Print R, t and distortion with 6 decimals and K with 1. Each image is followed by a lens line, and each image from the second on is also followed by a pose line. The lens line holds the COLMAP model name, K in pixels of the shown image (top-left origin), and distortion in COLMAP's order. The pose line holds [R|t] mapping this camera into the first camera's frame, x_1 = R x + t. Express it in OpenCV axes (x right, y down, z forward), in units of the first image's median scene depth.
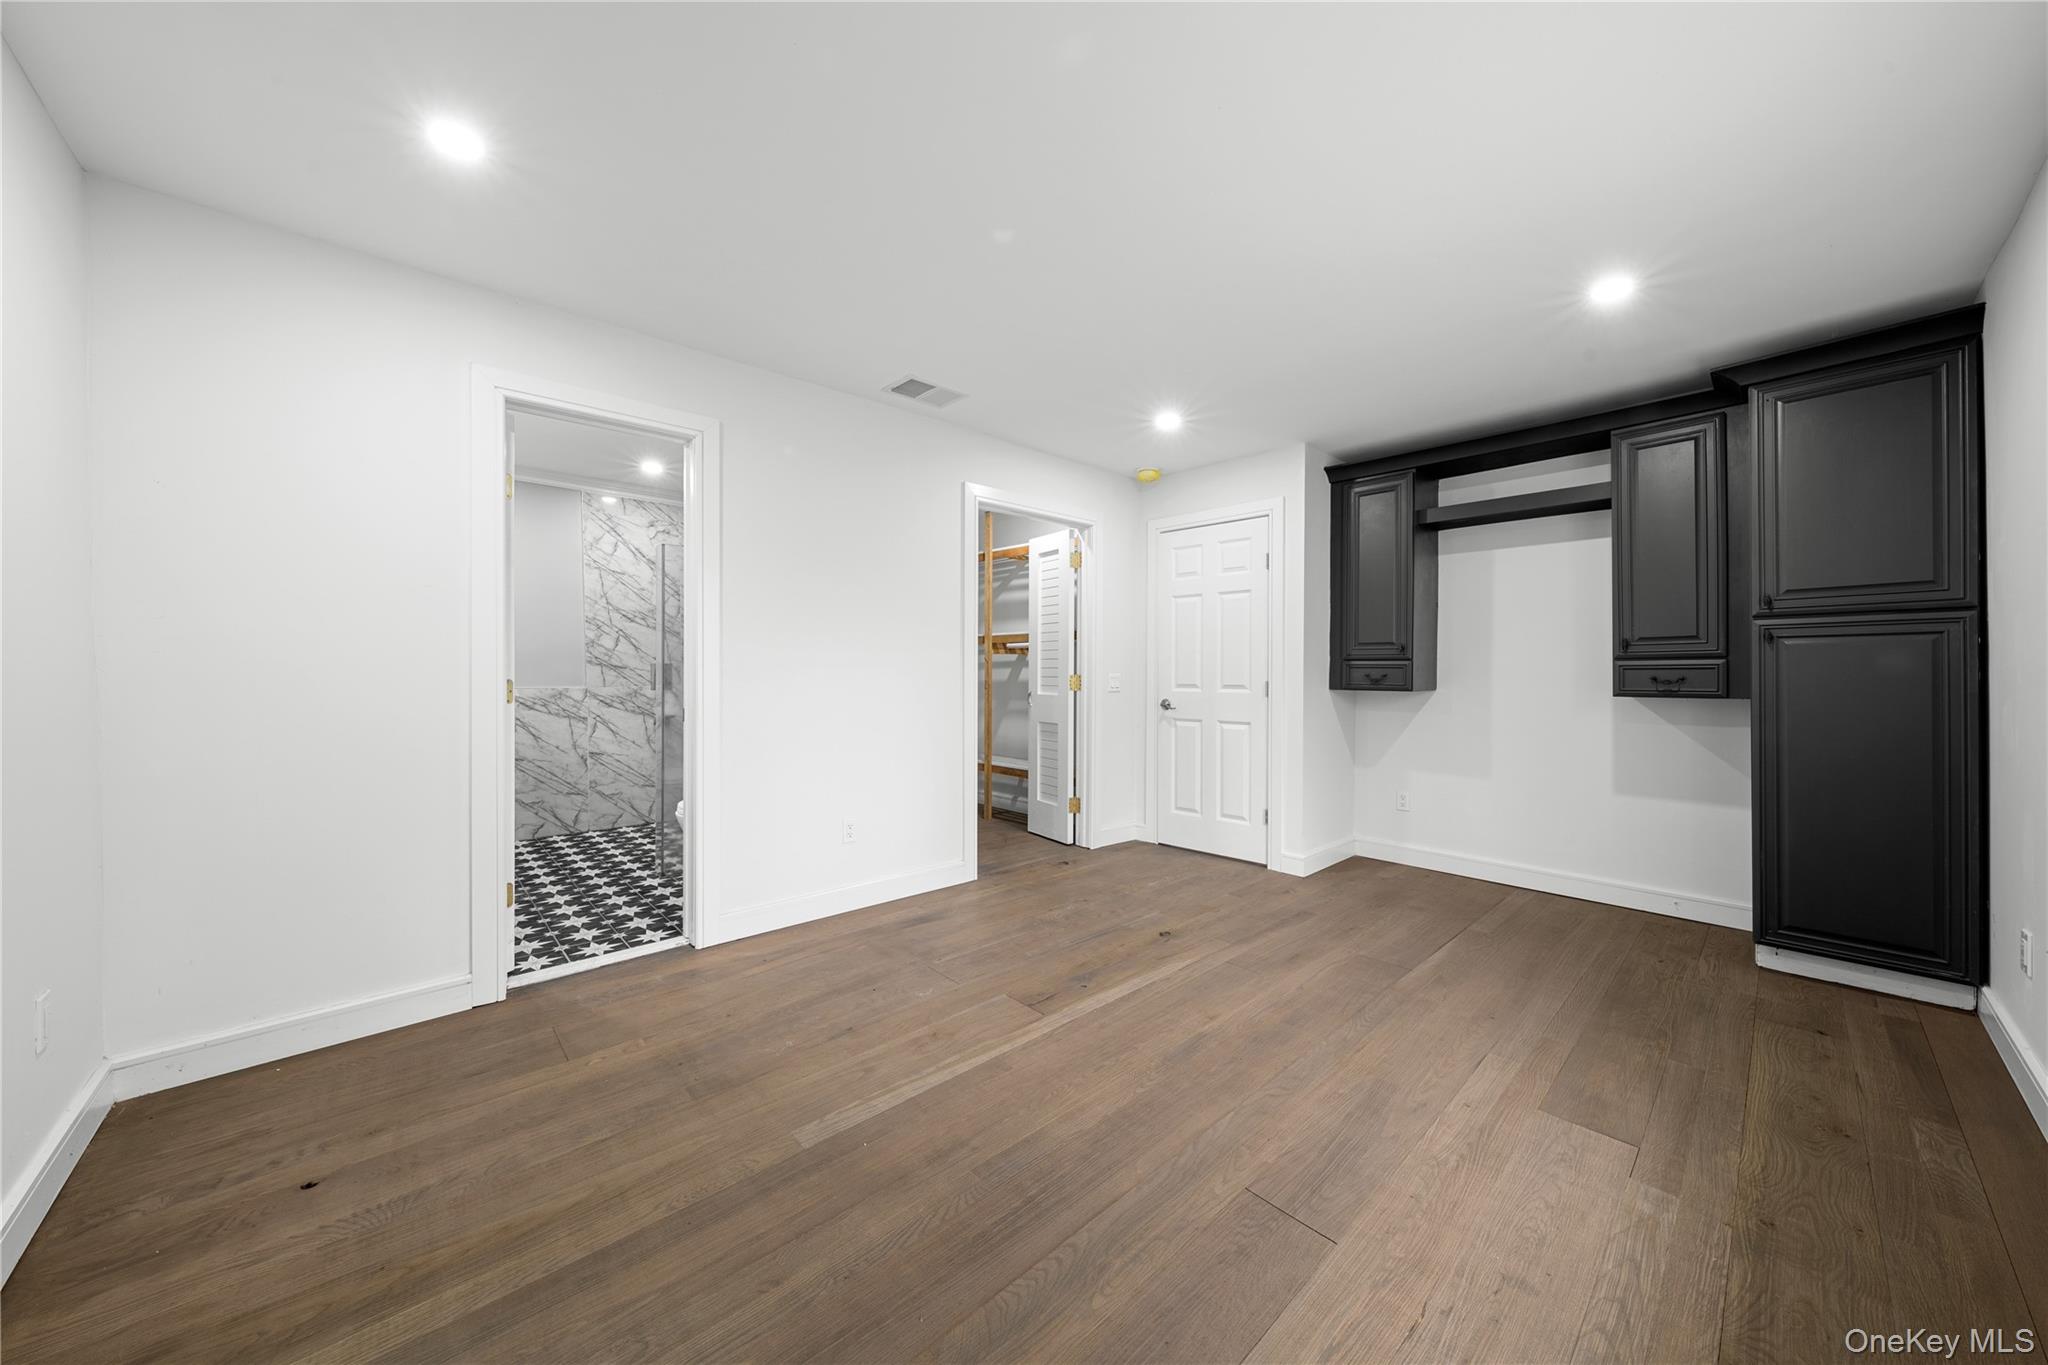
lens RADIAL K [[699.8, 0, 1020.9], [0, 699.8, 679.5], [0, 0, 1]] dist [-0.004131, 0.000454]
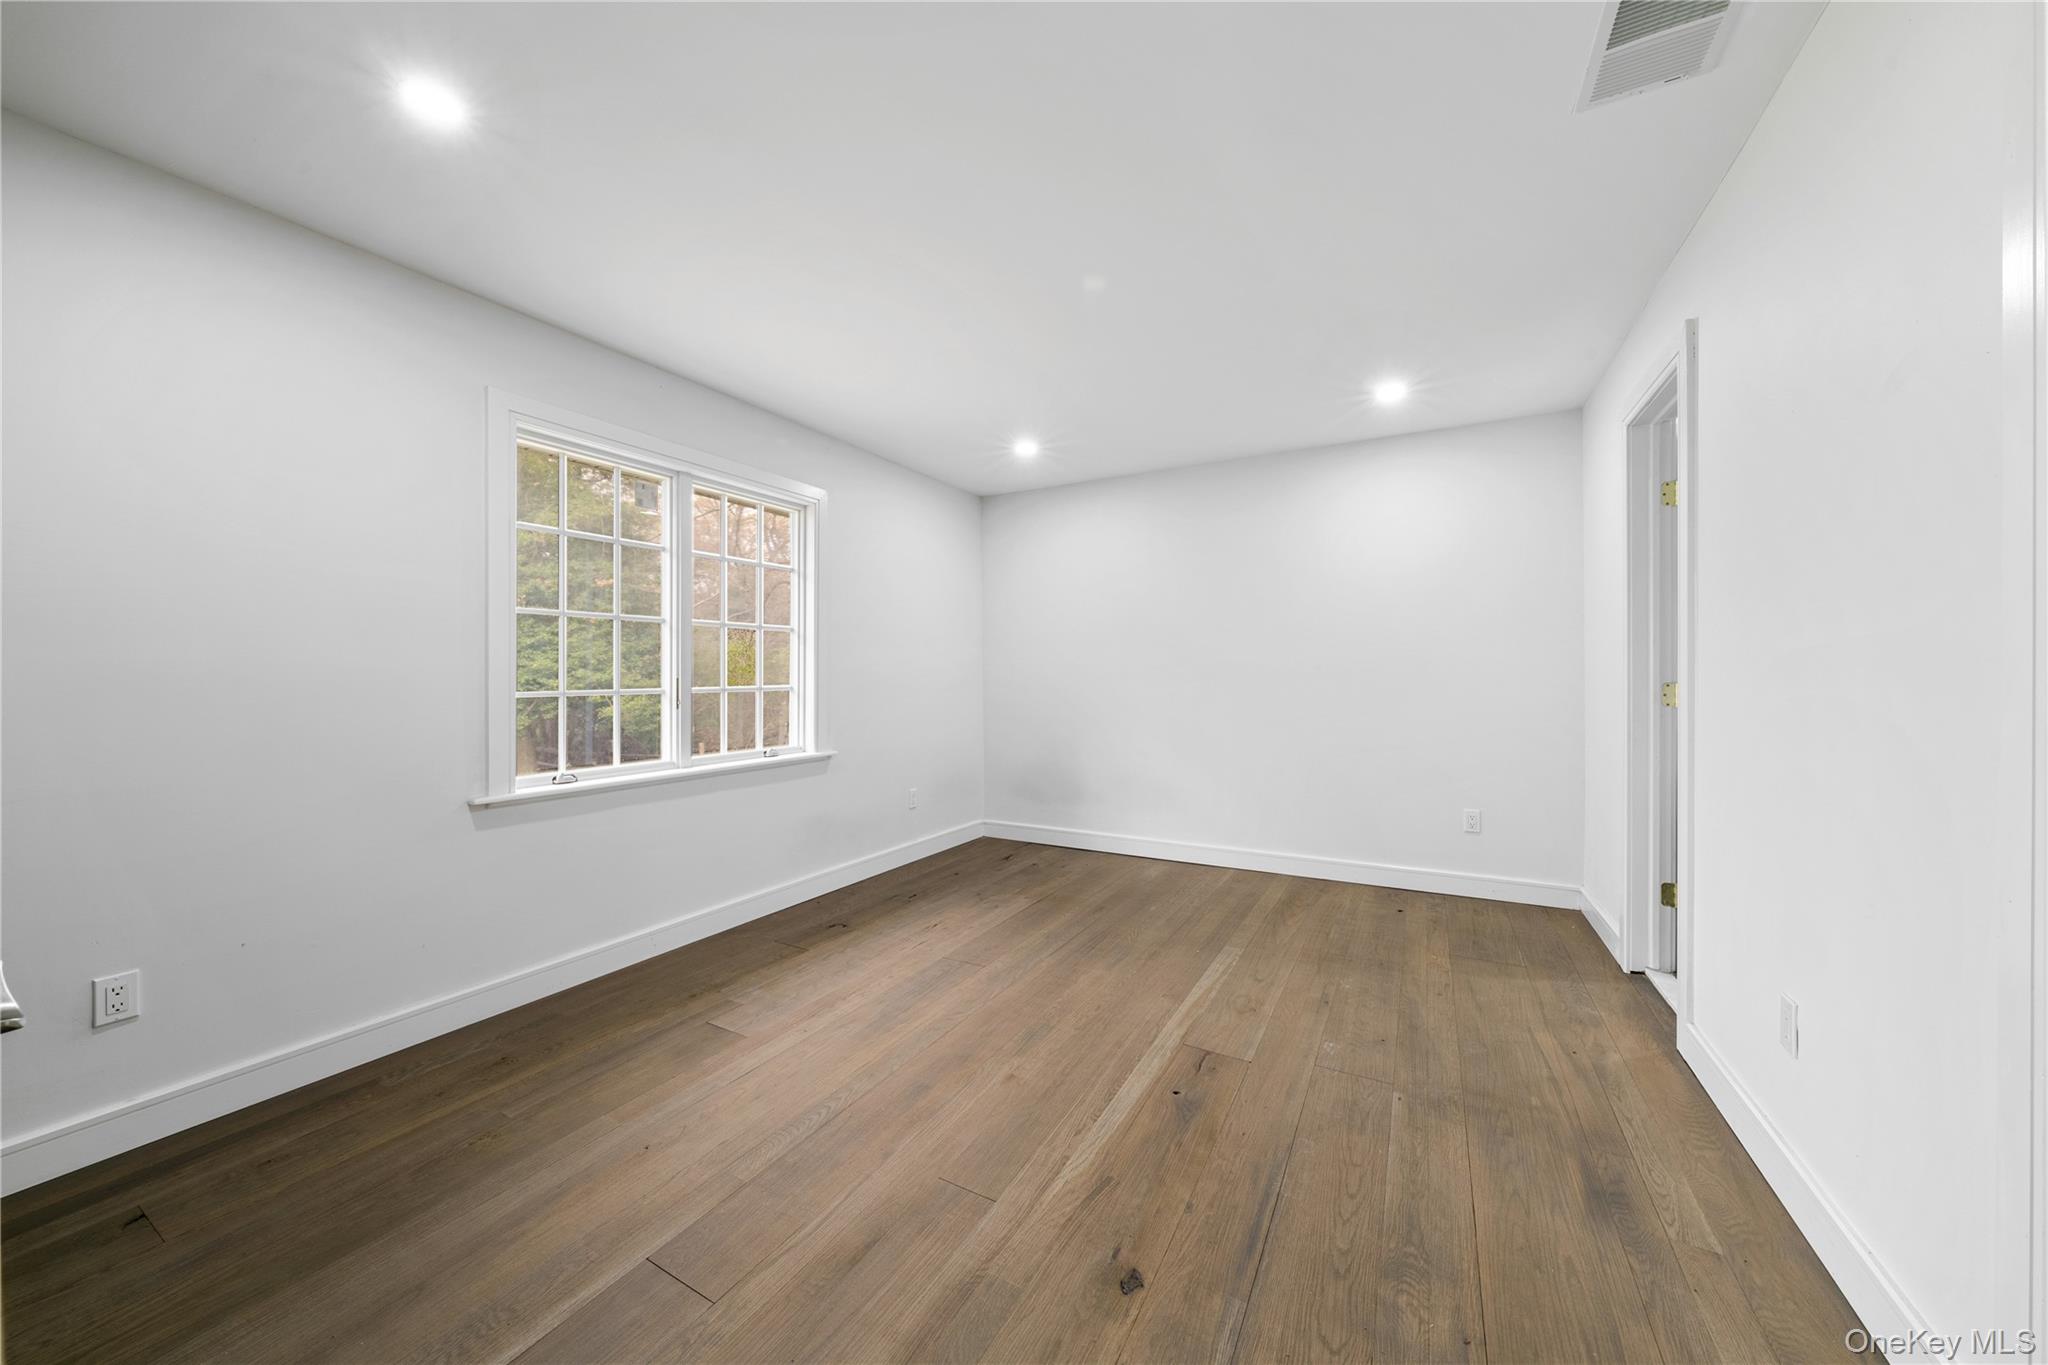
lens RADIAL K [[699.8, 0, 1014.3], [0, 699.8, 673.0], [0, 0, 1]] dist [-0.004131, 0.000454]
pose [[-0.951837, 0.000990, -0.306603, 0.557433], [-0.002610, 0.999932, 0.011334, -0.025685], [0.306593, 0.011588, -0.951770, 1.898468]]
